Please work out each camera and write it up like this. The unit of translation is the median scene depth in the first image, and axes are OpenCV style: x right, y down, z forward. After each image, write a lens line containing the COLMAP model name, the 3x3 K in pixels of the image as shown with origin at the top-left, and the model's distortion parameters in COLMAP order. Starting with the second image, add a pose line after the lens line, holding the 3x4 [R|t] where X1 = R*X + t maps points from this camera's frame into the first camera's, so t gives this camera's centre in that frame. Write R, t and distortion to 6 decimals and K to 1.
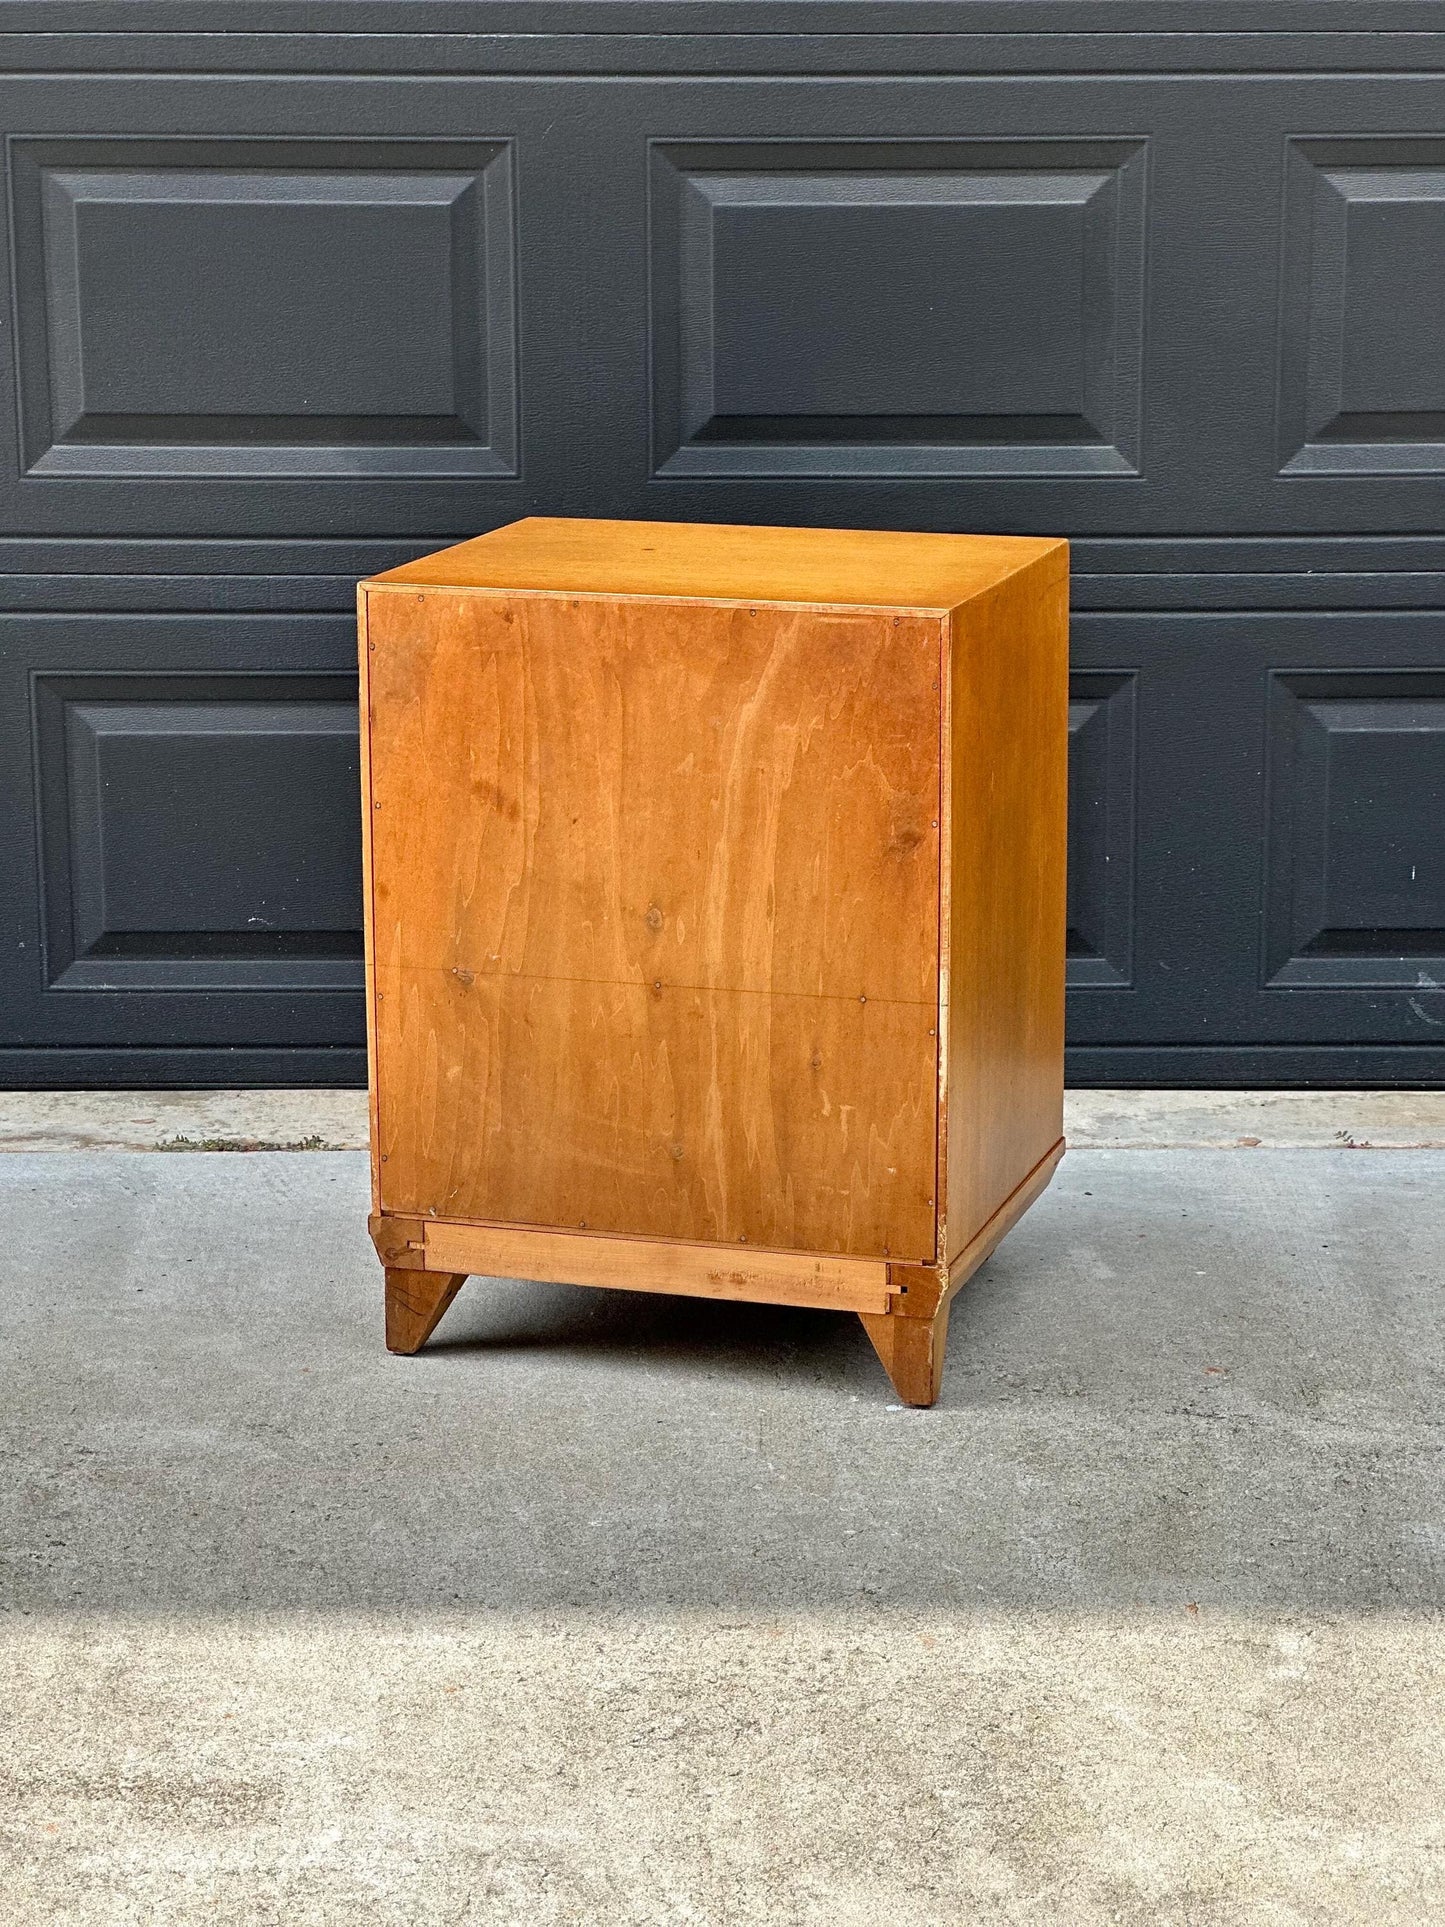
lens RADIAL K [[4318.5, 0, 733.5], [0, 4318.5, 1027.8], [0, 0, 1]] dist [0.161852, 0.000000]
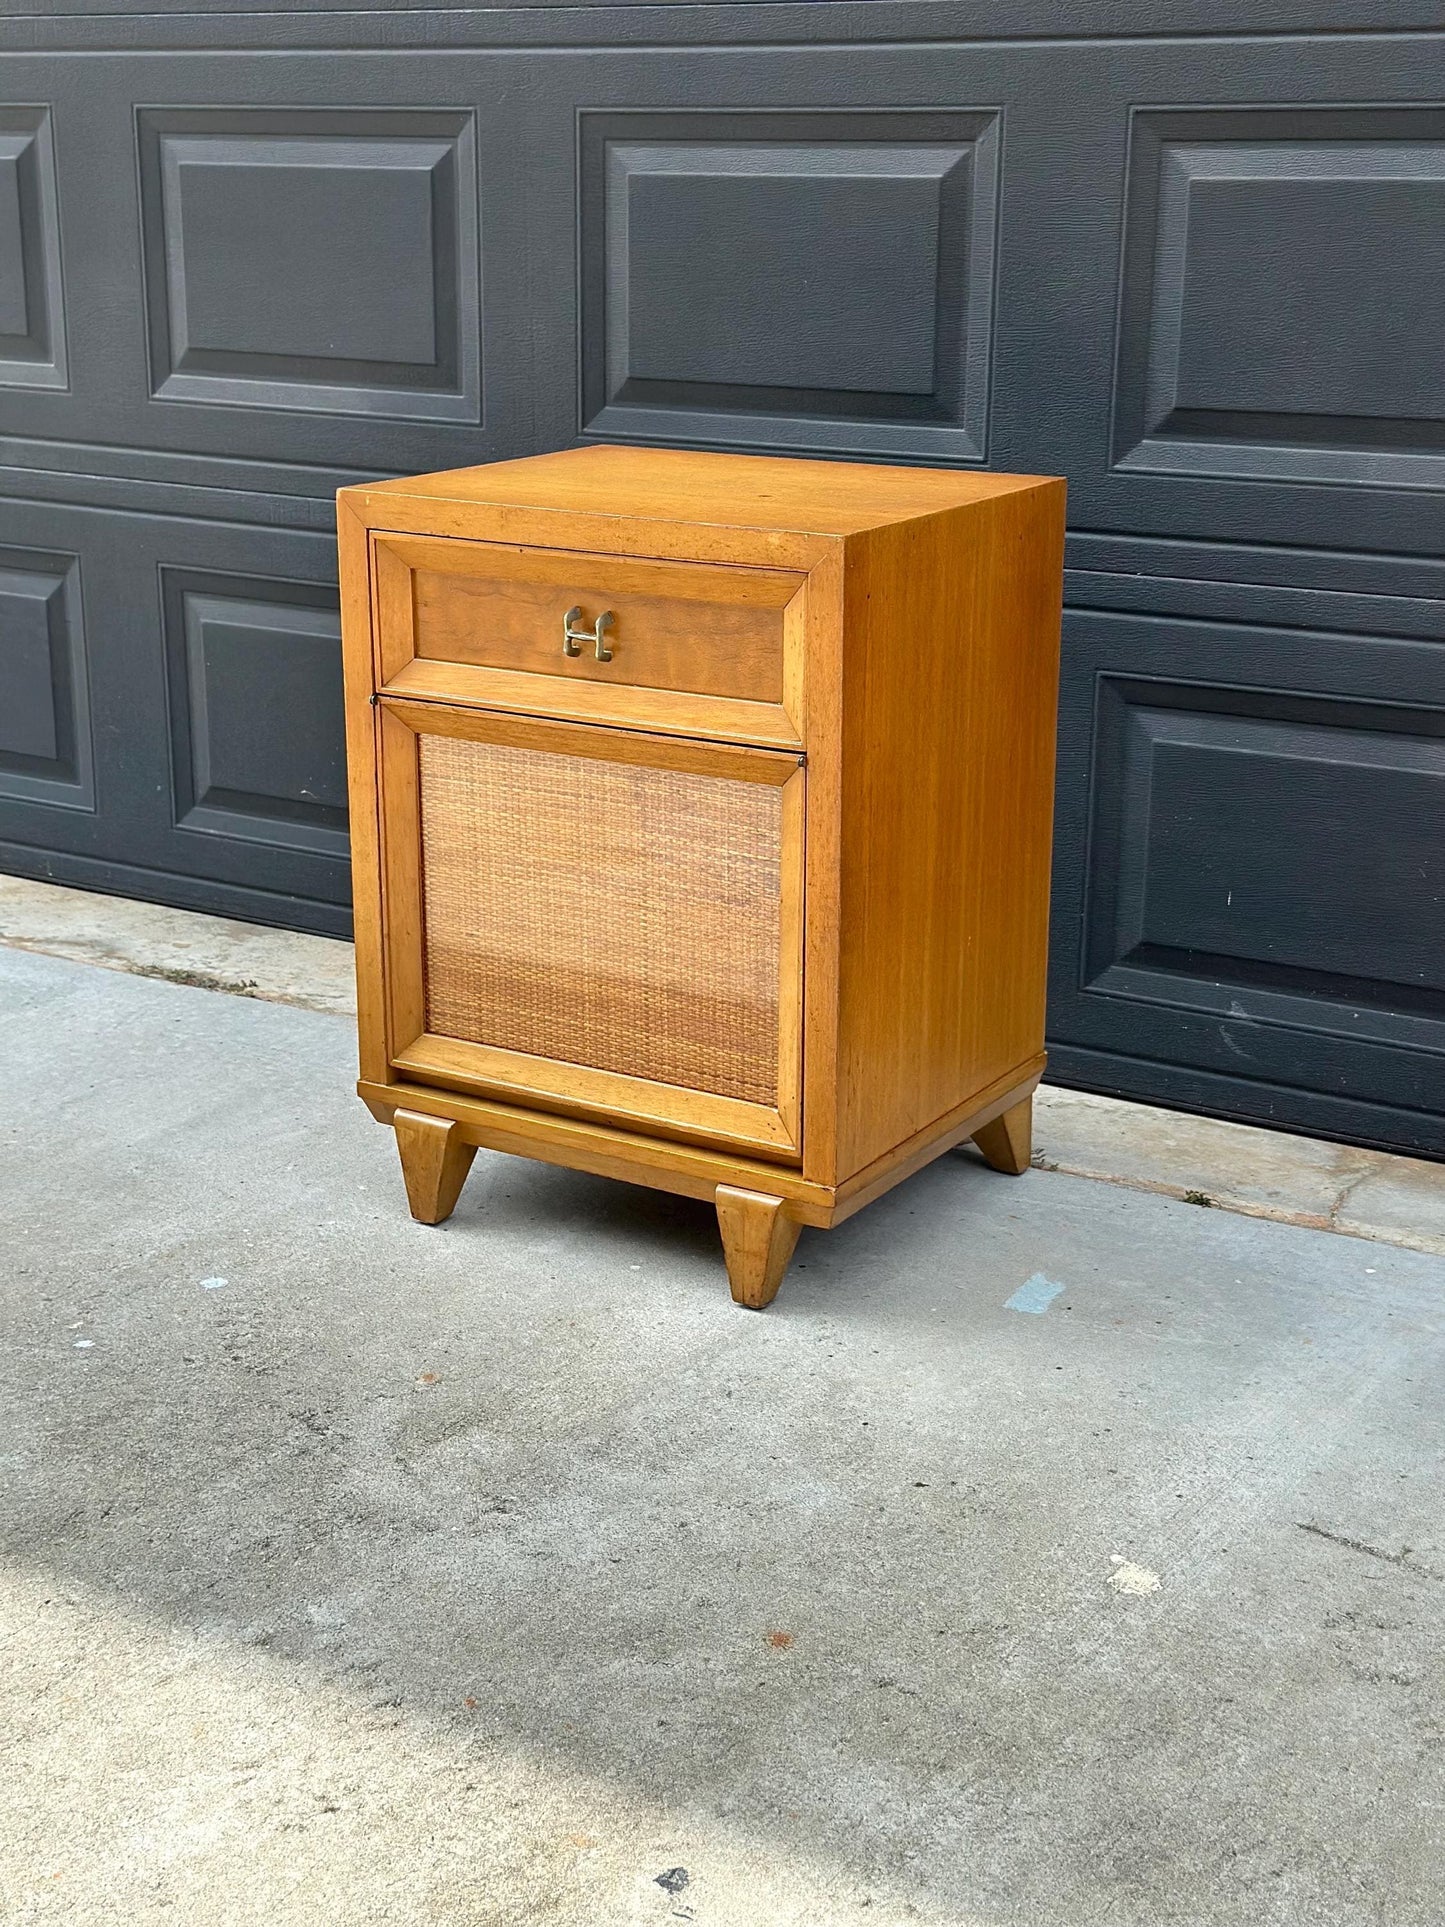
lens RADIAL K [[2712.3, 0, 720.5], [0, 2712.3, 953.1], [0, 0, 1]] dist [0.171648, 0.000000]
pose [[0.843719, 0.158498, -0.512852, 0.387723], [-0.135700, 0.987359, 0.081899, -0.060047], [0.519350, 0.000494, 0.854562, 0.439399]]
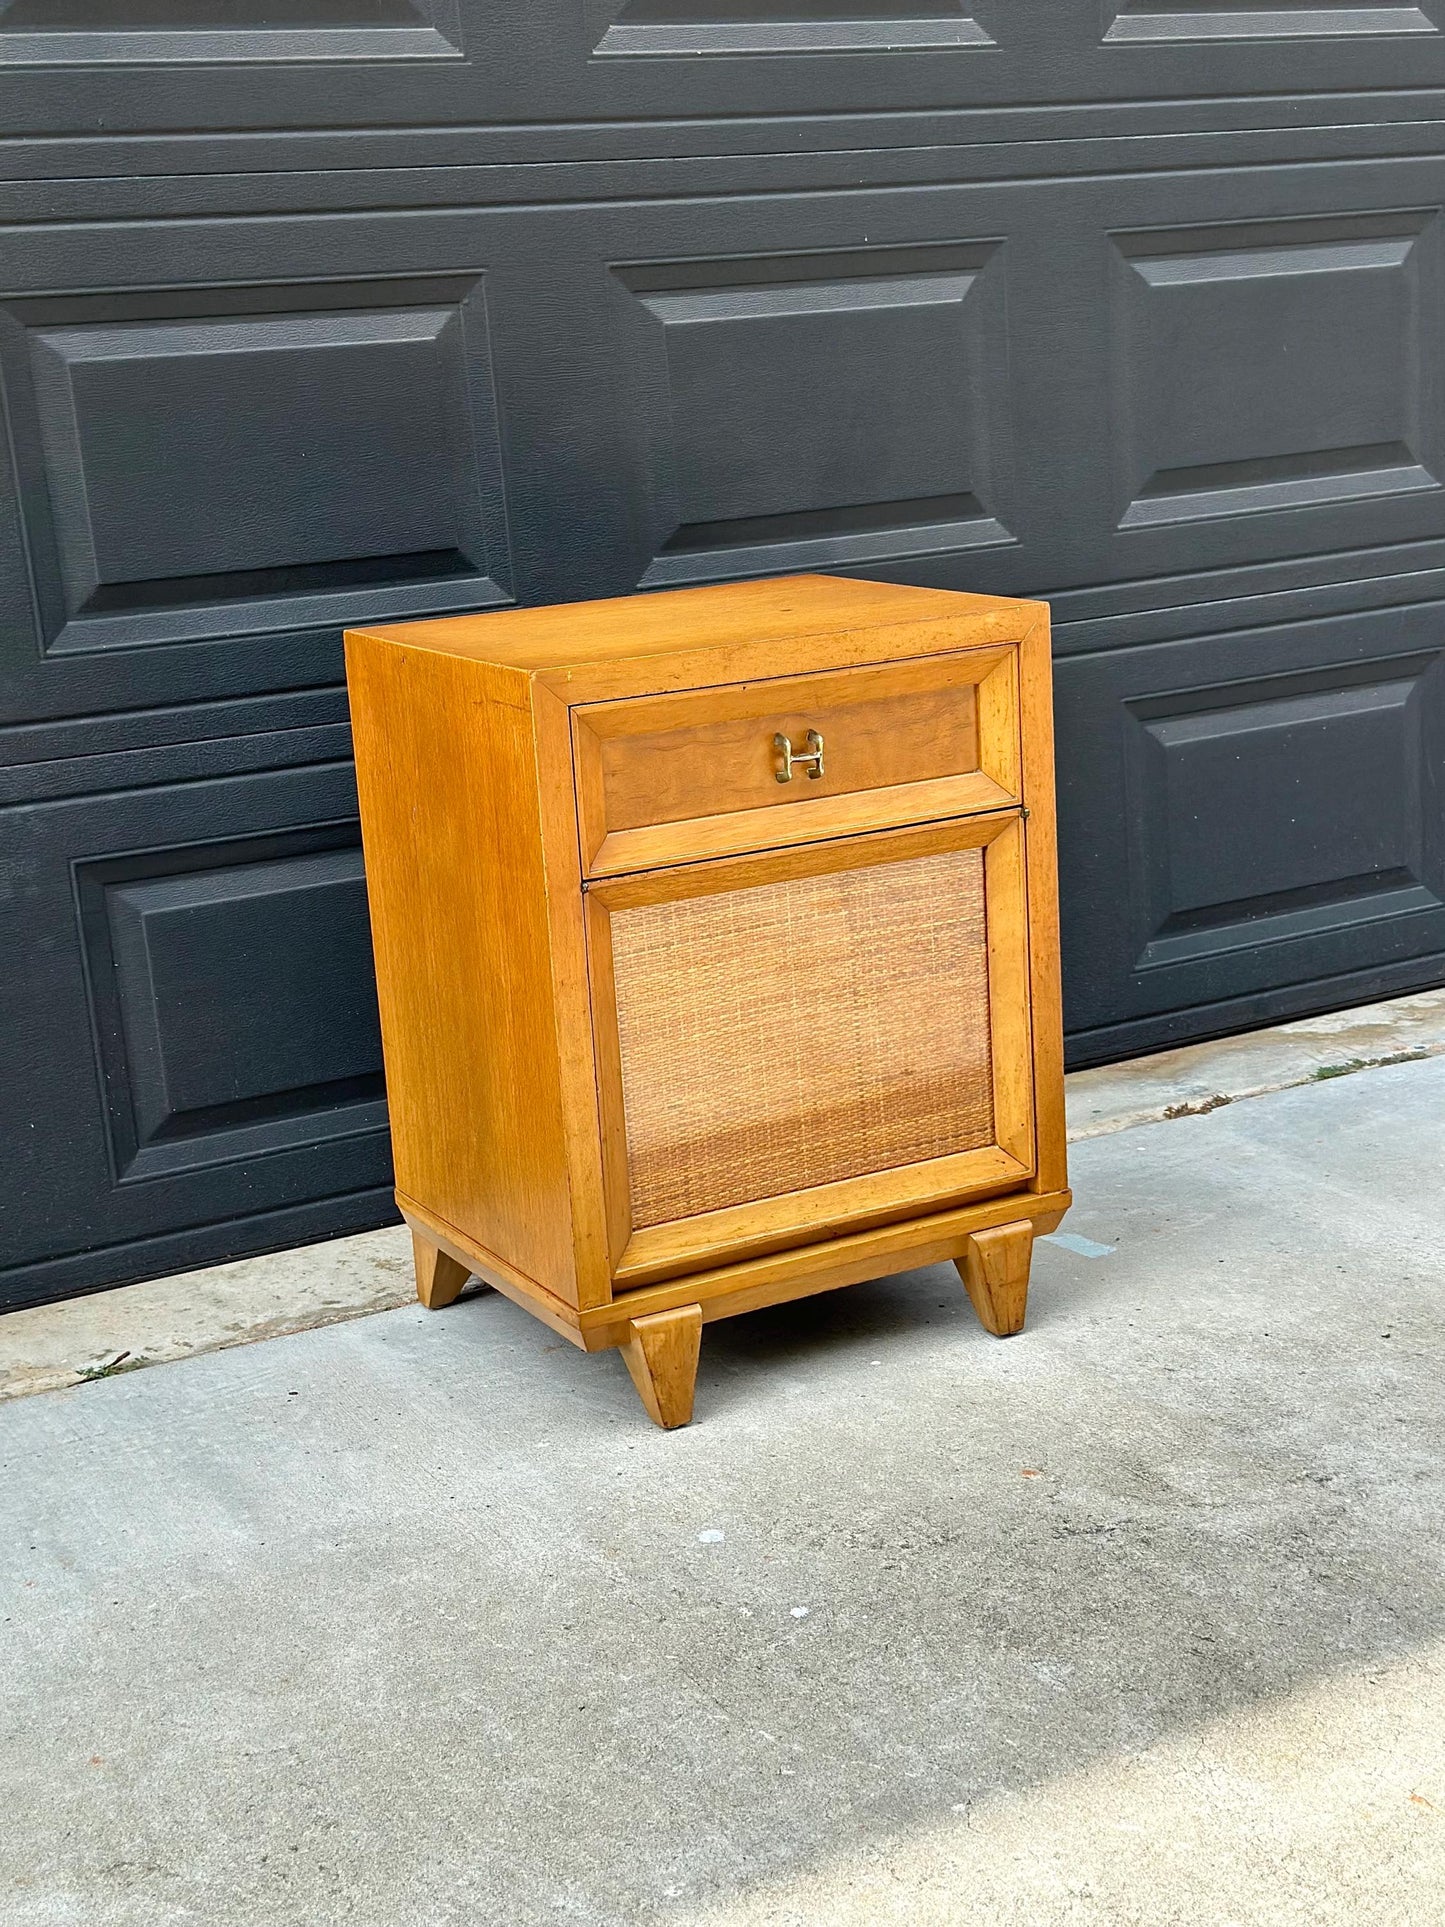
lens RADIAL K [[2712.3, 0, 739.7], [0, 2712.3, 989.9], [0, 0, 1]] dist [0.171648, 0.000000]
pose [[0.879042, -0.171494, 0.444831, -0.166926], [0.177296, 0.983733, 0.028895, -0.046700], [-0.442550, 0.053466, 0.895148, 0.405225]]
